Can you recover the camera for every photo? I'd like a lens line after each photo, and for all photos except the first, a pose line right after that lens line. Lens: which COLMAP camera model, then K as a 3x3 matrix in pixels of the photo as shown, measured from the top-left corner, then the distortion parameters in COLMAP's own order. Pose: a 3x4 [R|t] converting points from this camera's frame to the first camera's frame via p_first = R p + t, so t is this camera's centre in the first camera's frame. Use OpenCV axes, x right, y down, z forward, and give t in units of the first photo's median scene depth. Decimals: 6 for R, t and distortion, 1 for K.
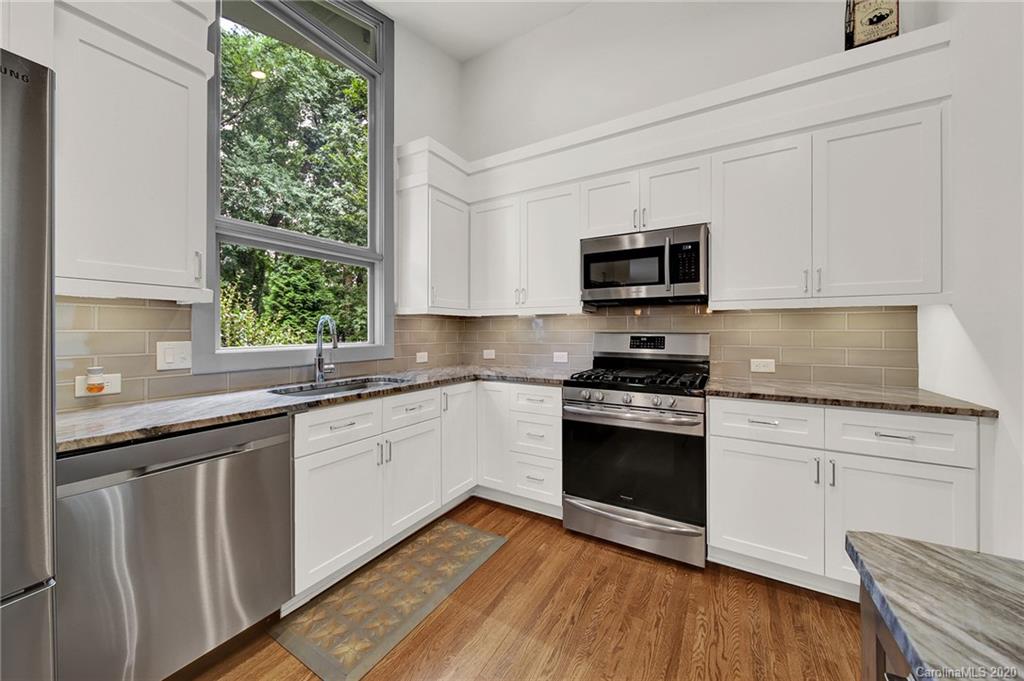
lens RADIAL K [[363.9, 0, 509.6], [0, 363.9, 331.4], [0, 0, 1]] dist [-0.001026, -0.000015]
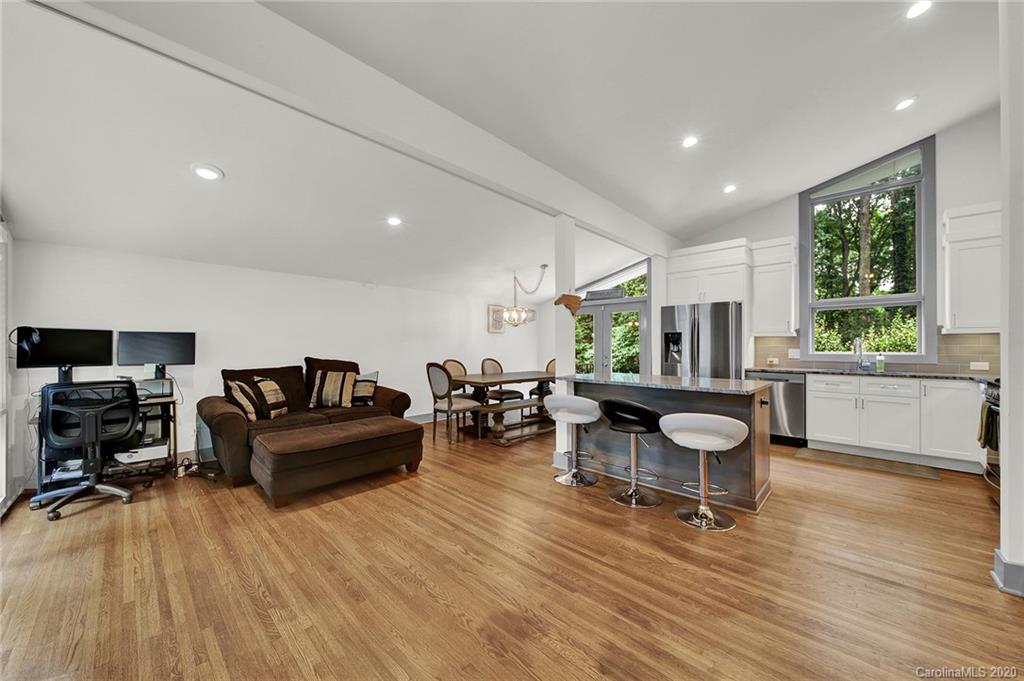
lens RADIAL K [[373.0, 0, 510.7], [0, 373.0, 345.9], [0, 0, 1]] dist [0.000310, 0.000041]
pose [[-0.227988, -0.000160, -0.973664, 1.971115], [-0.000954, 1.000000, 0.000059, 0.003740], [0.973663, 0.000942, -0.227988, -0.419059]]
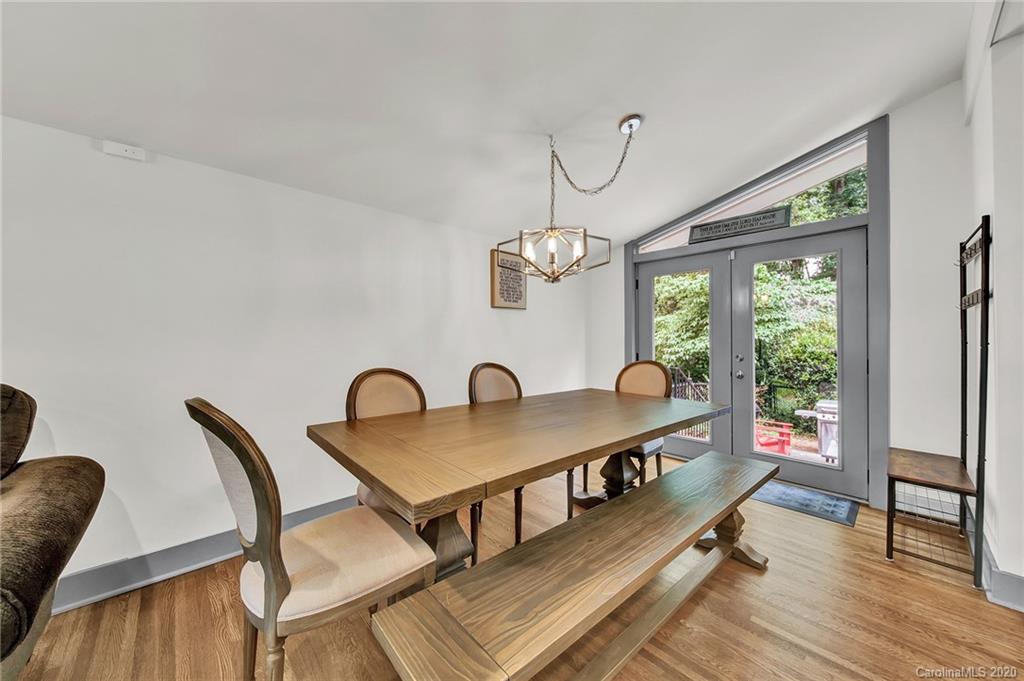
lens RADIAL K [[365.2, 0, 512.6], [0, 365.2, 339.4], [0, 0, 1]] dist [-0.002868, -0.000167]
pose [[-0.283173, -0.003191, -0.959063, 0.301968], [0.003838, 0.999983, -0.004460, 0.028560], [0.959061, -0.004944, -0.283156, -0.835294]]
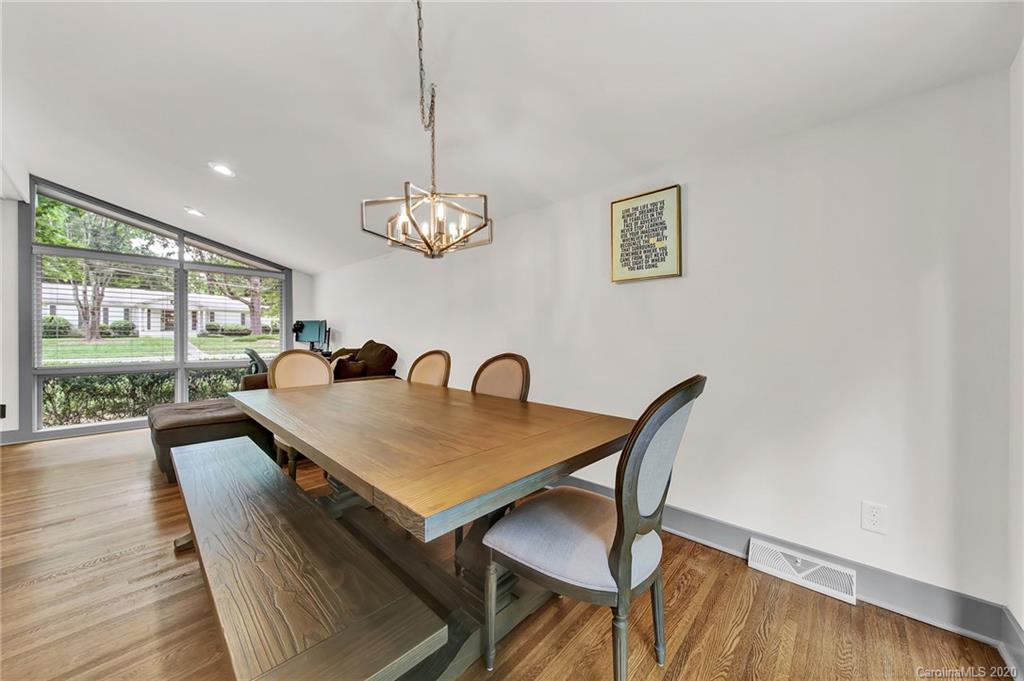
lens RADIAL K [[365.2, 0, 512.6], [0, 365.2, 339.4], [0, 0, 1]] dist [-0.002868, -0.000167]
pose [[-0.978593, -0.003907, 0.205767, -1.072386], [-0.002848, 0.999981, 0.005443, 0.050571], [-0.205785, 0.004741, -0.978586, -0.211637]]
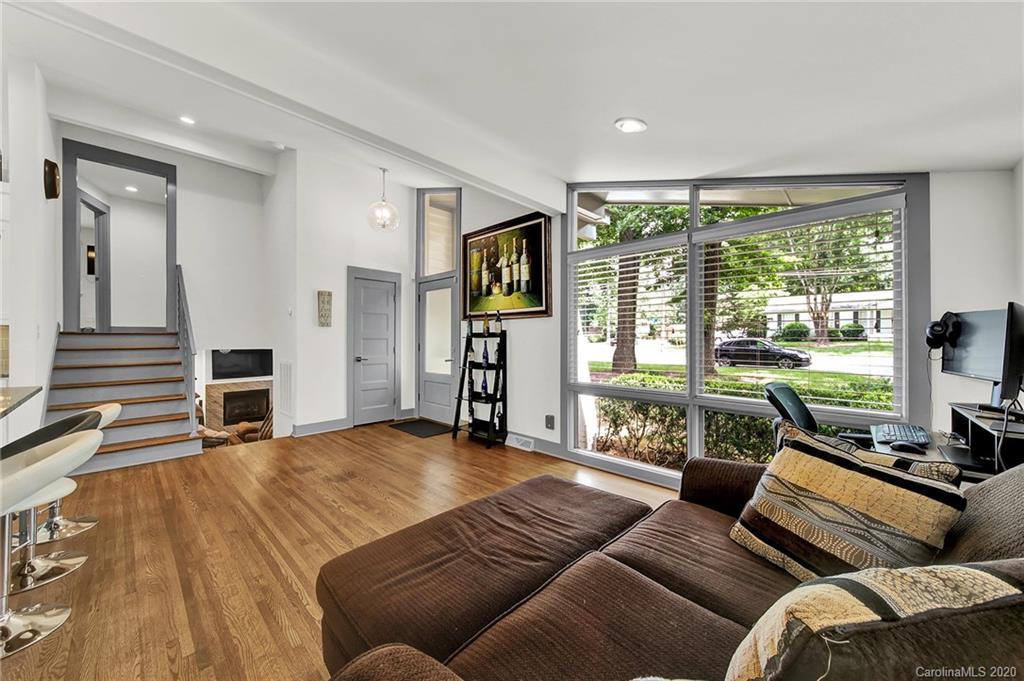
lens RADIAL K [[365.2, 0, 512.6], [0, 365.2, 339.4], [0, 0, 1]] dist [-0.002868, -0.000167]
pose [[0.219958, -0.002875, 0.975505, -0.110722], [0.000198, 0.999996, 0.002902, -0.002614], [-0.975509, -0.000445, 0.219957, -1.636305]]
